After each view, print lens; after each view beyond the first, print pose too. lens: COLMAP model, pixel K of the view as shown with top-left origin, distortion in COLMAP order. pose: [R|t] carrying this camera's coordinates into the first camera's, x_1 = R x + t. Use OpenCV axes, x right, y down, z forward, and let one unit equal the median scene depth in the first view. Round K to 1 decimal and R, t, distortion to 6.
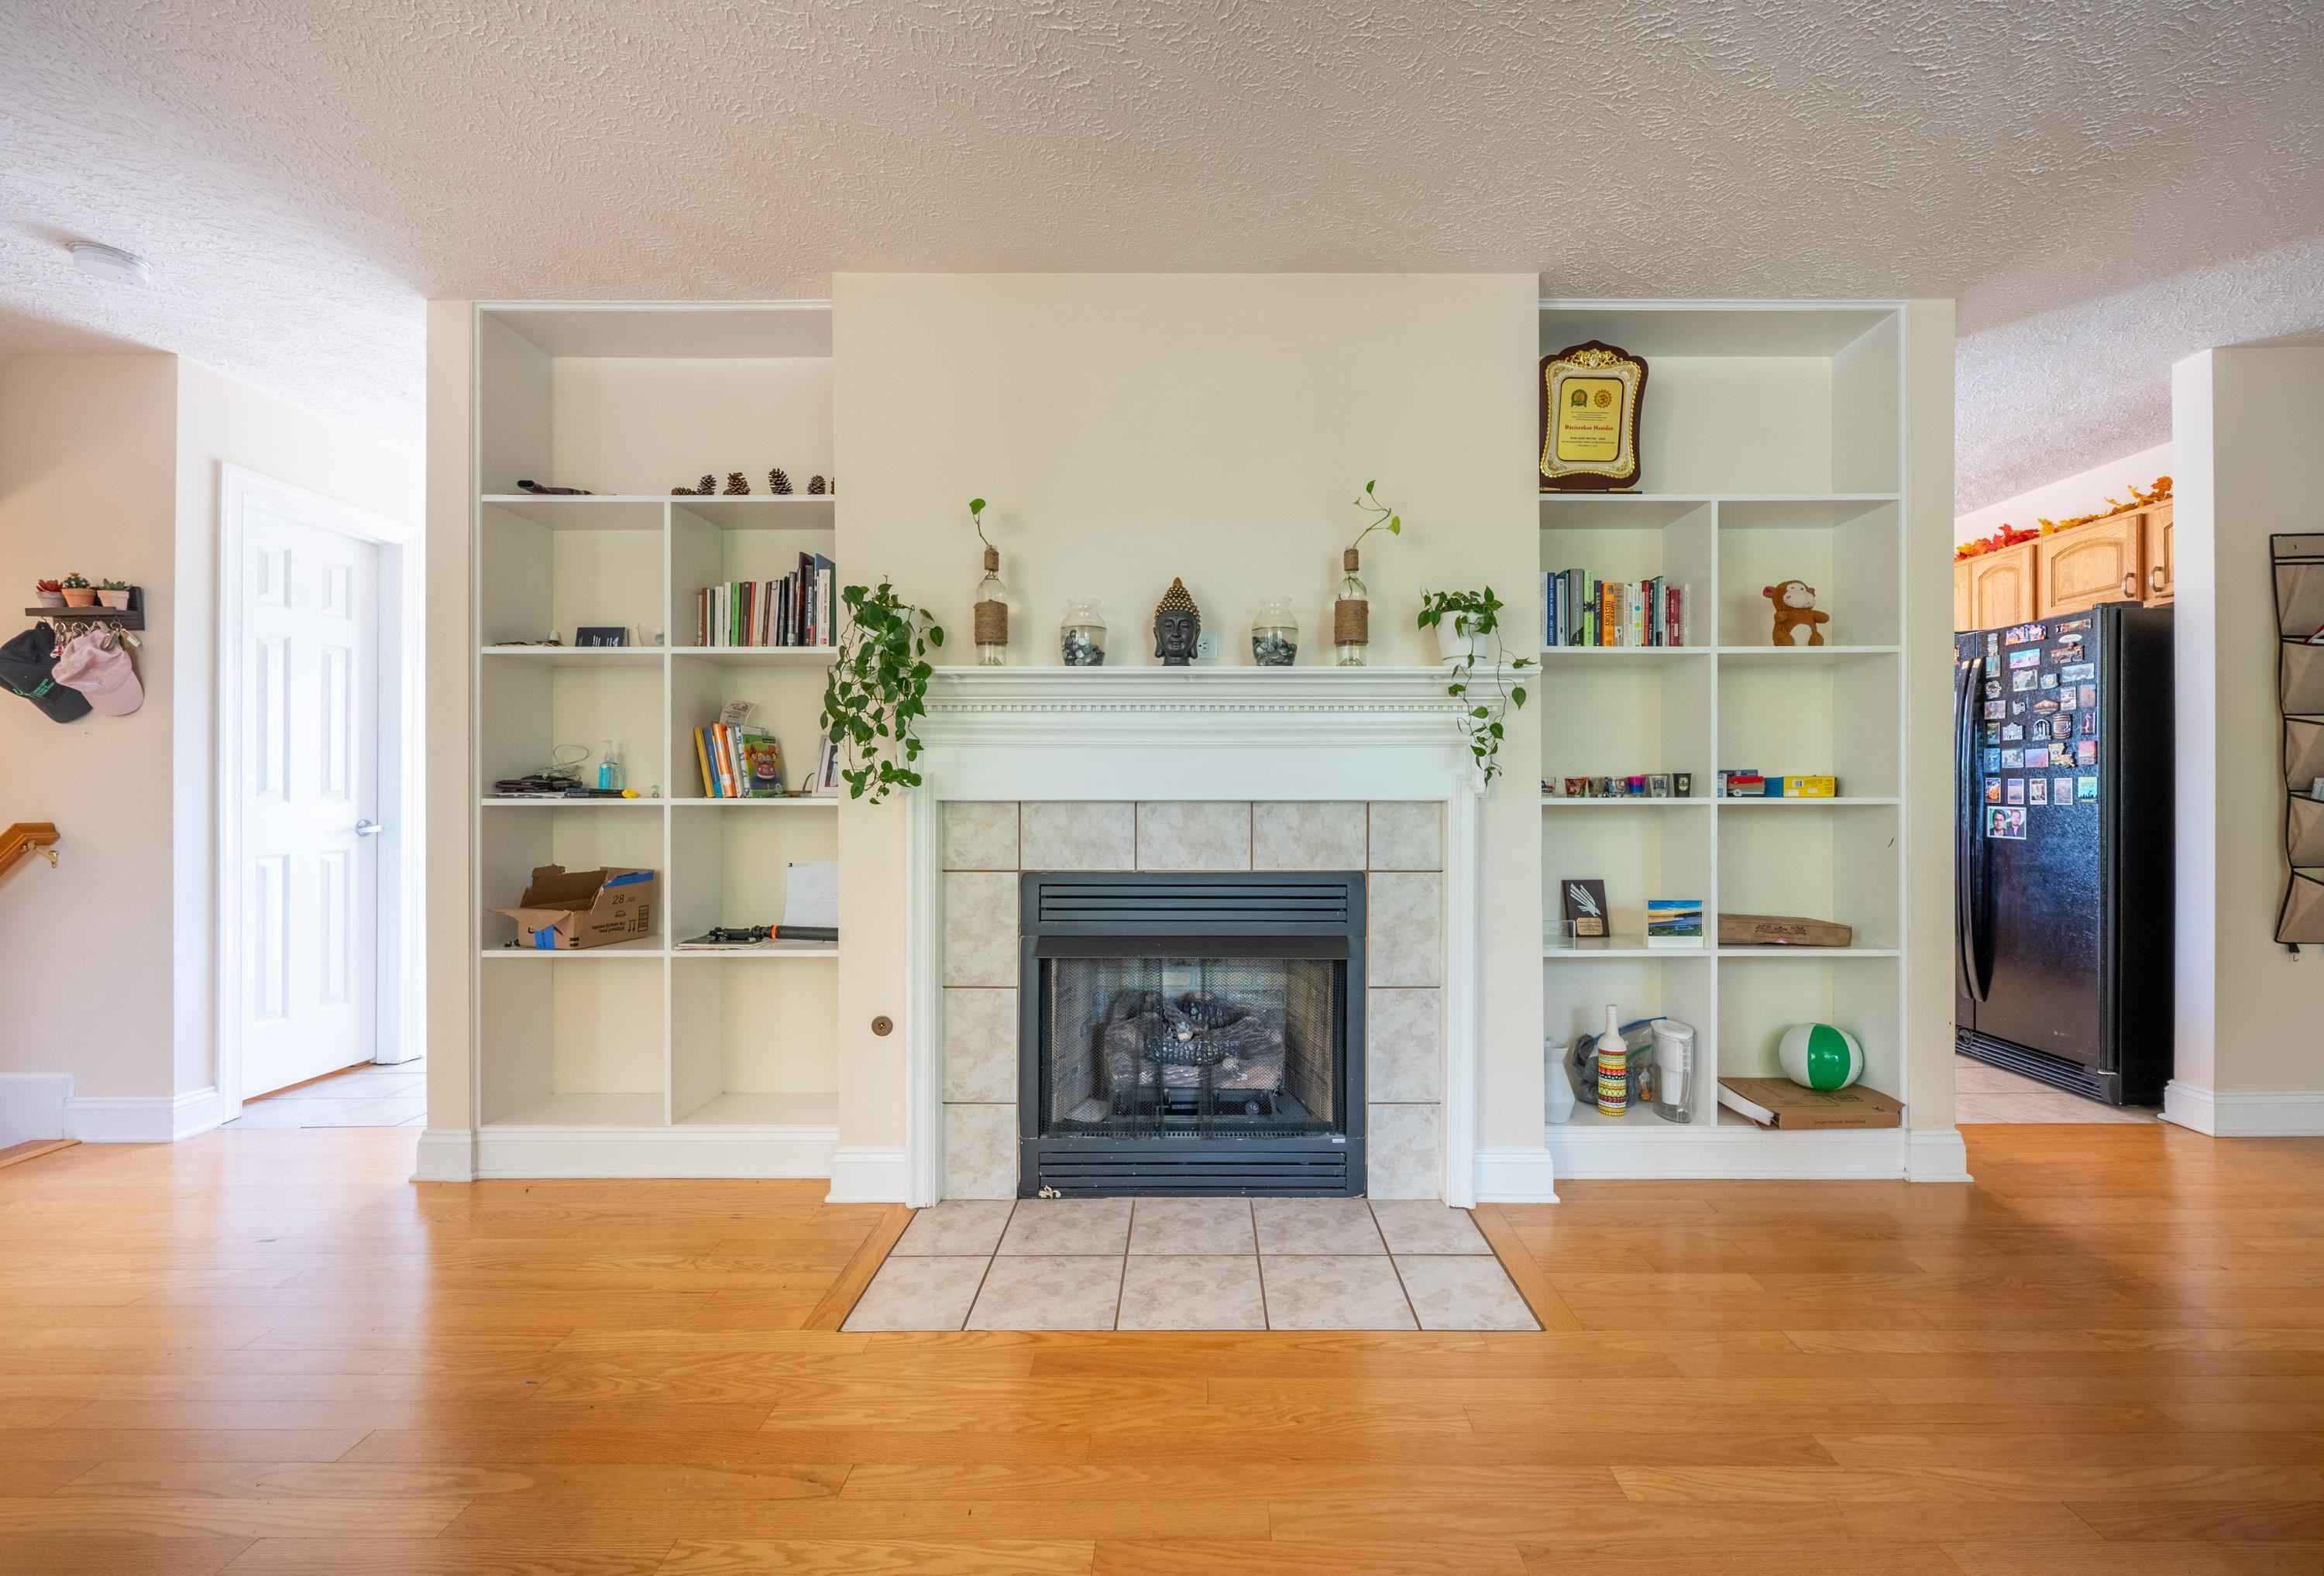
lens RADIAL K [[953.8, 0, 1200.1], [0, 953.8, 792.8], [0, 0, 1]] dist [-0.001714, -0.000118]
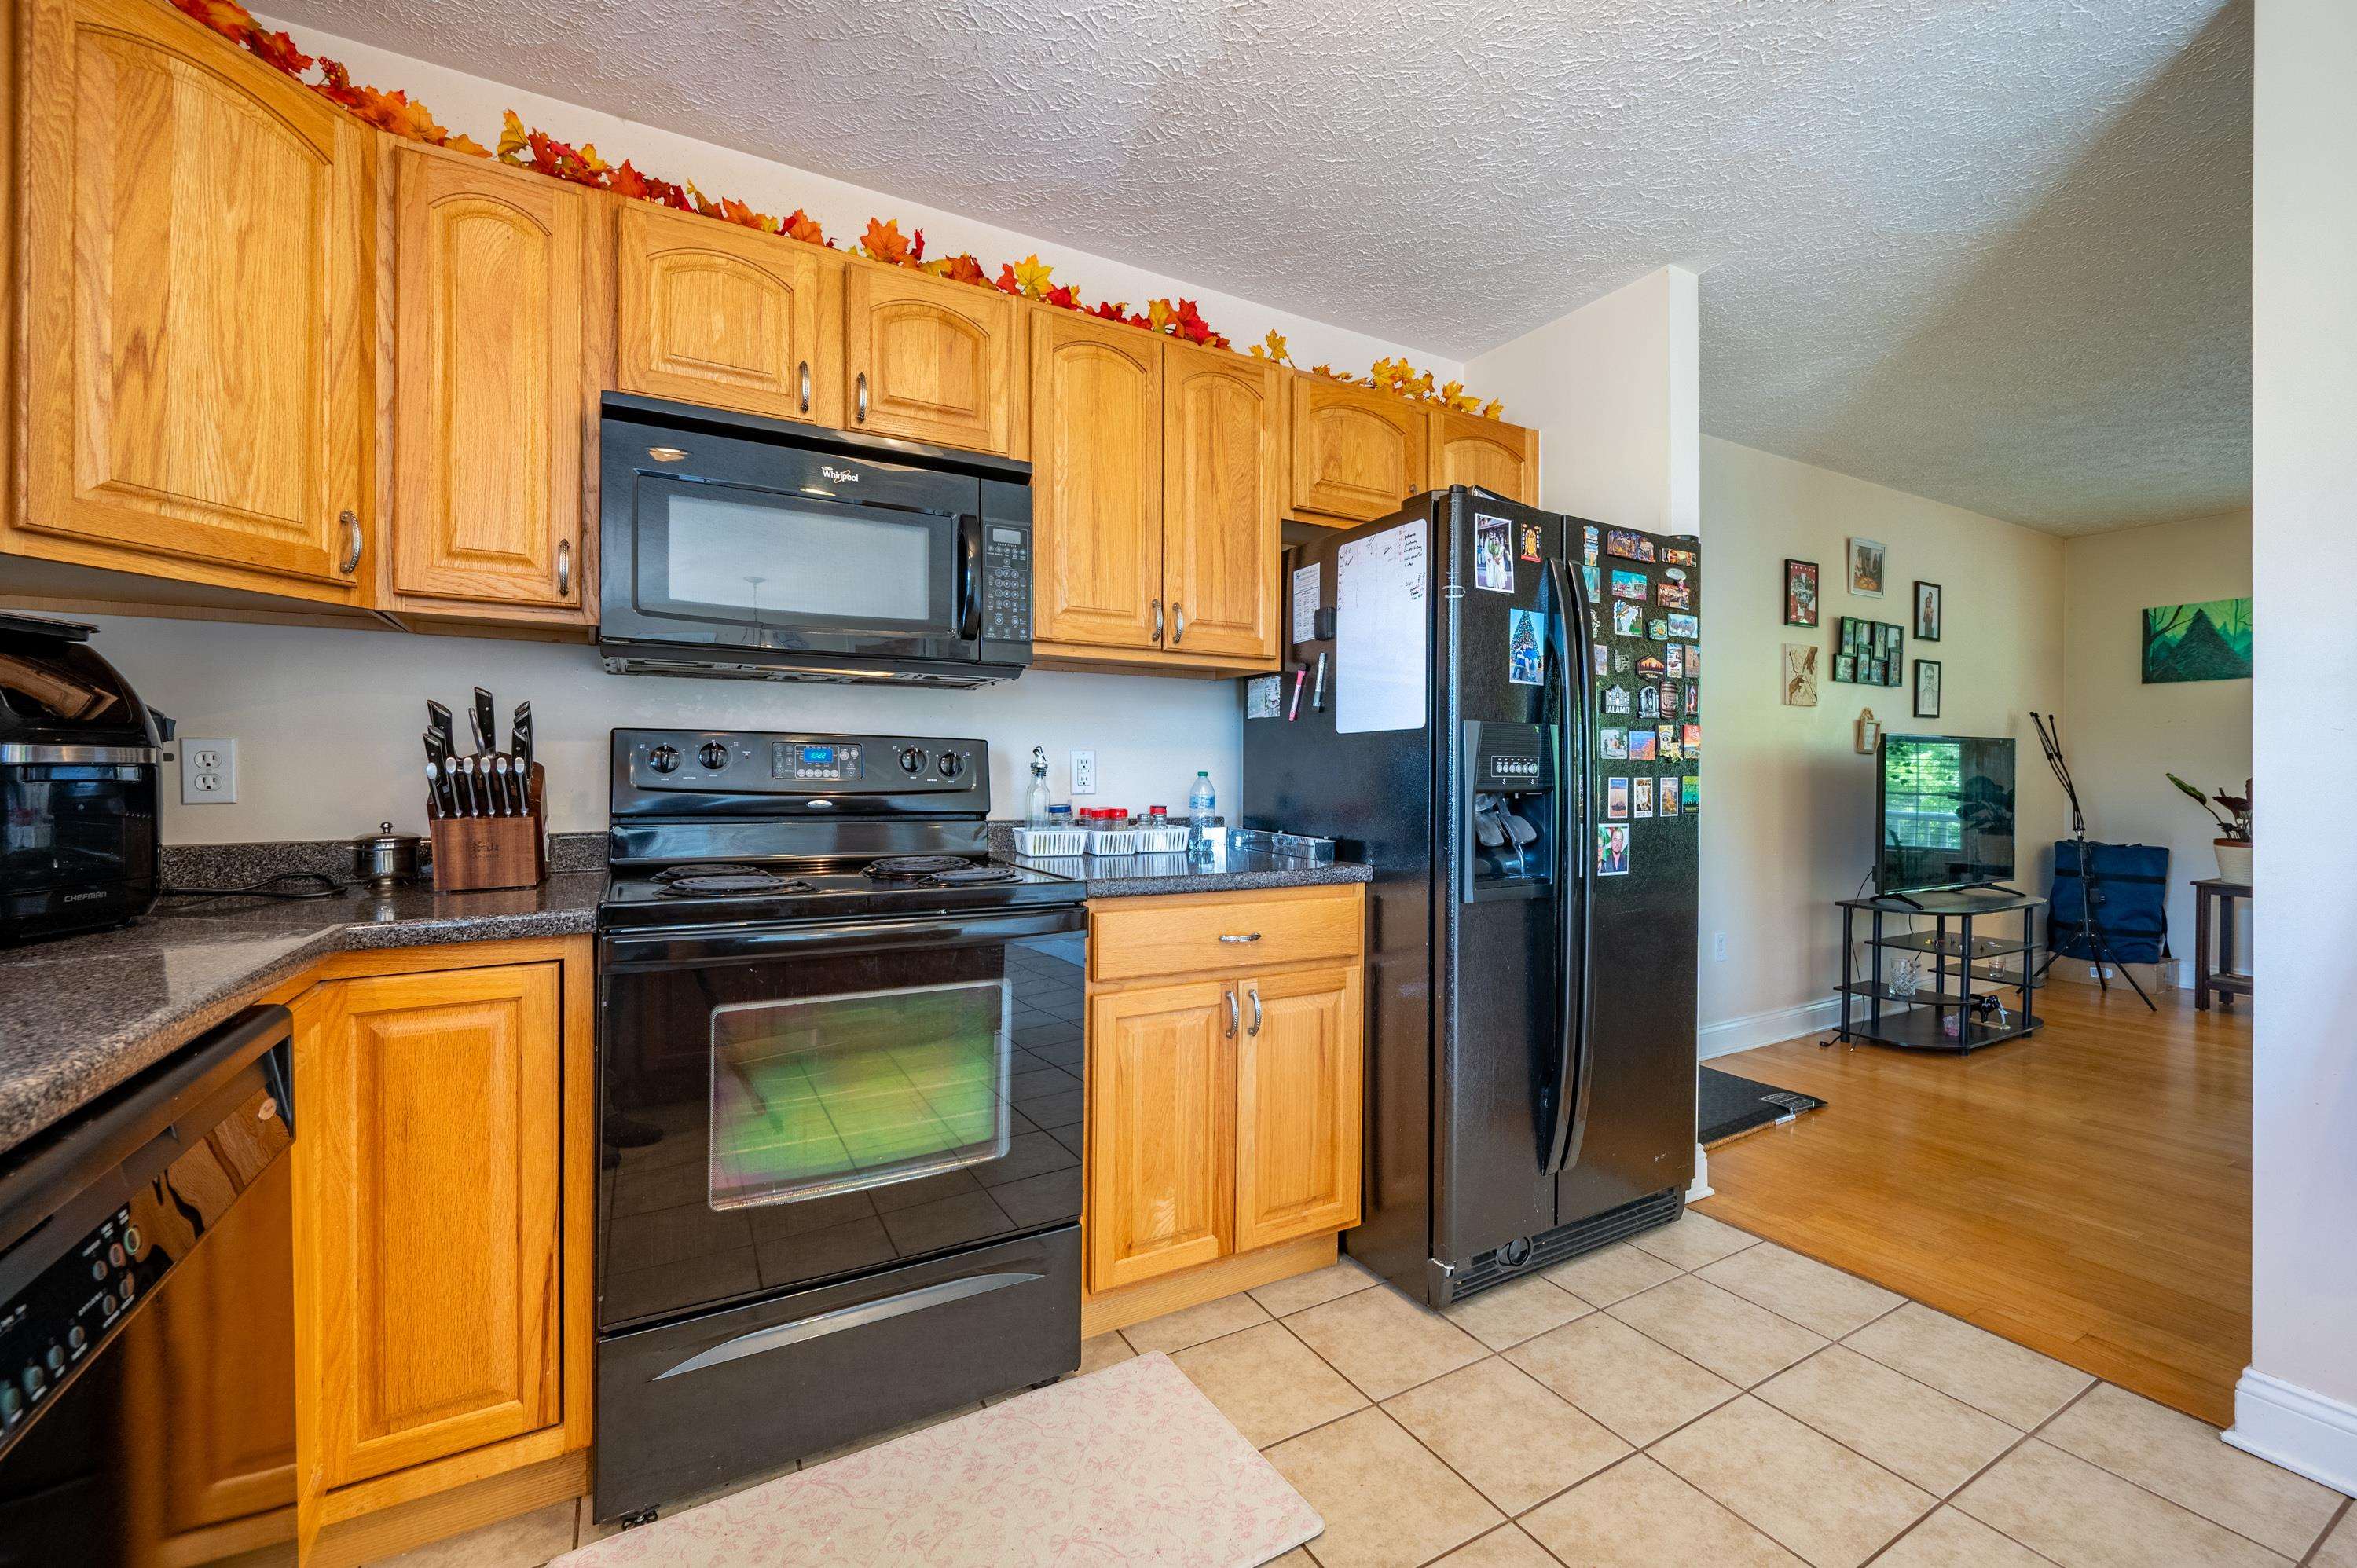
lens RADIAL K [[946.0, 0, 1176.9], [0, 946.0, 780.8], [0, 0, 1]] dist [-0.003350, 0.000327]
pose [[-0.493235, -0.007084, 0.869867, 0.590136], [0.001043, 0.999961, 0.008735, -0.022739], [-0.869895, 0.005215, -0.493209, 1.960688]]
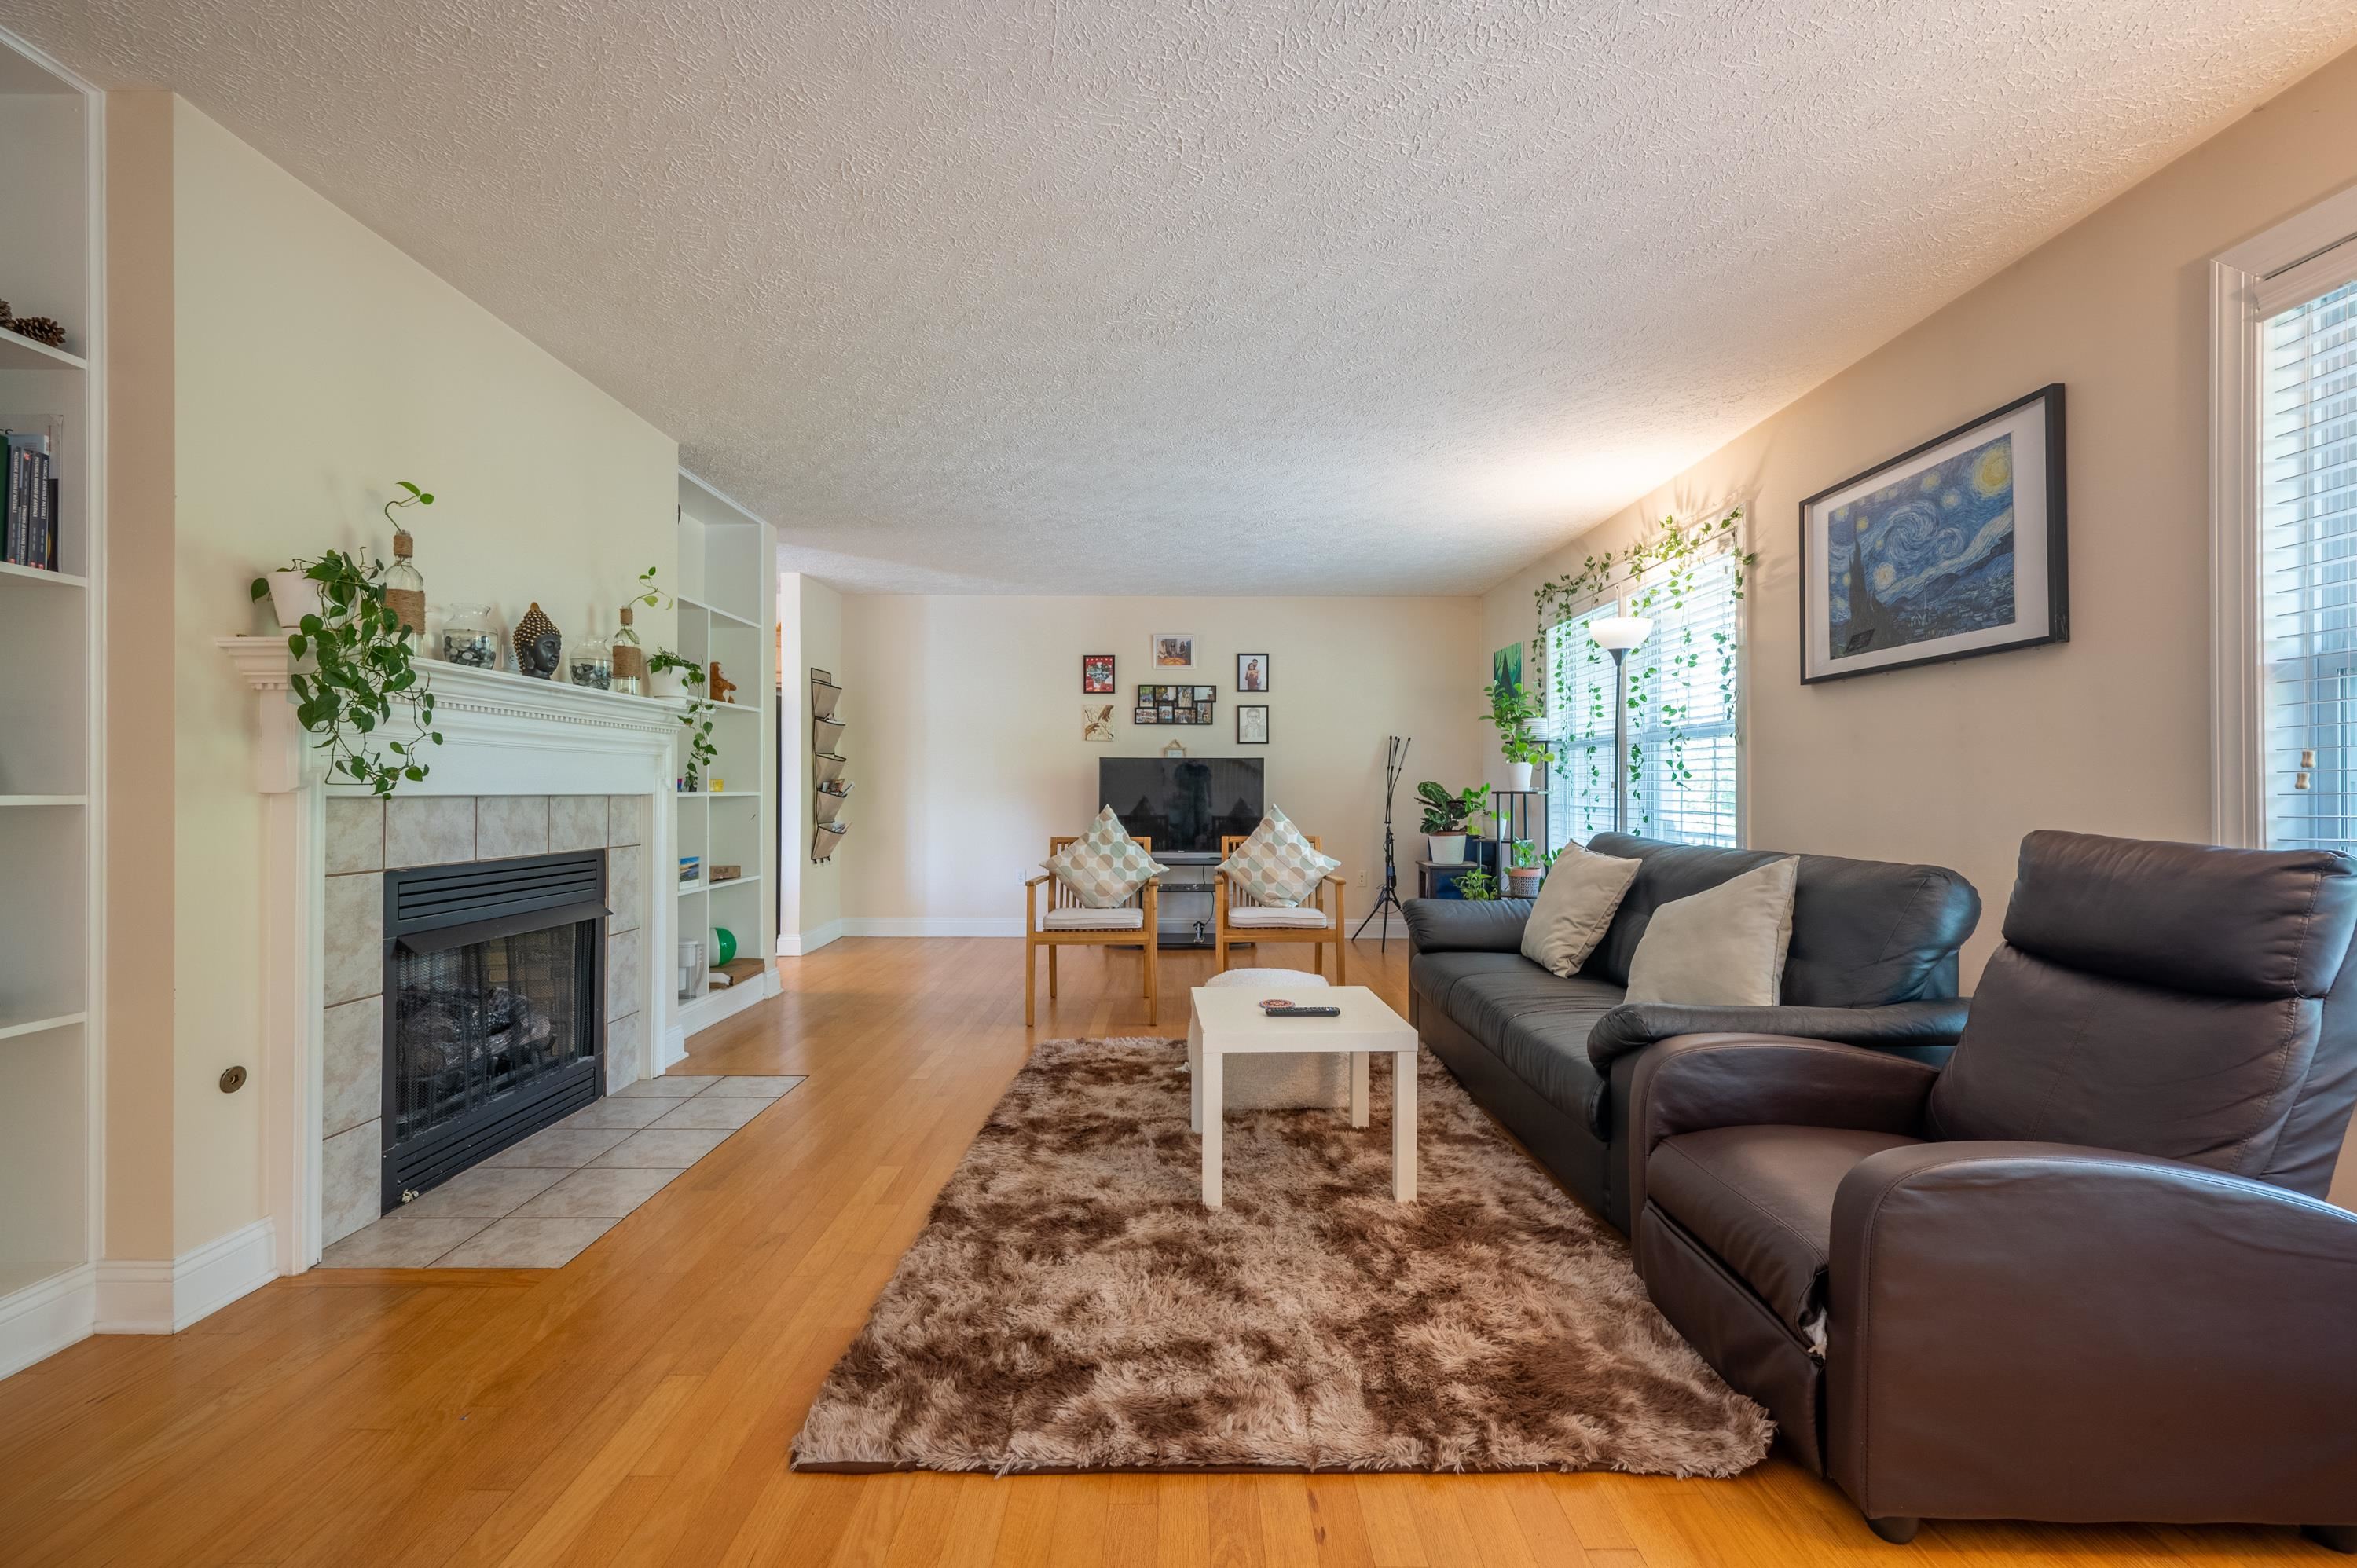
lens RADIAL K [[946.0, 0, 1188.4], [0, 946.0, 790.5], [0, 0, 1]] dist [-0.003350, 0.000327]
pose [[-0.011437, -0.000100, 0.999935, -1.061087], [-0.000376, 1.000000, 0.000096, 0.001860], [-0.999935, -0.000375, -0.011437, 0.195583]]
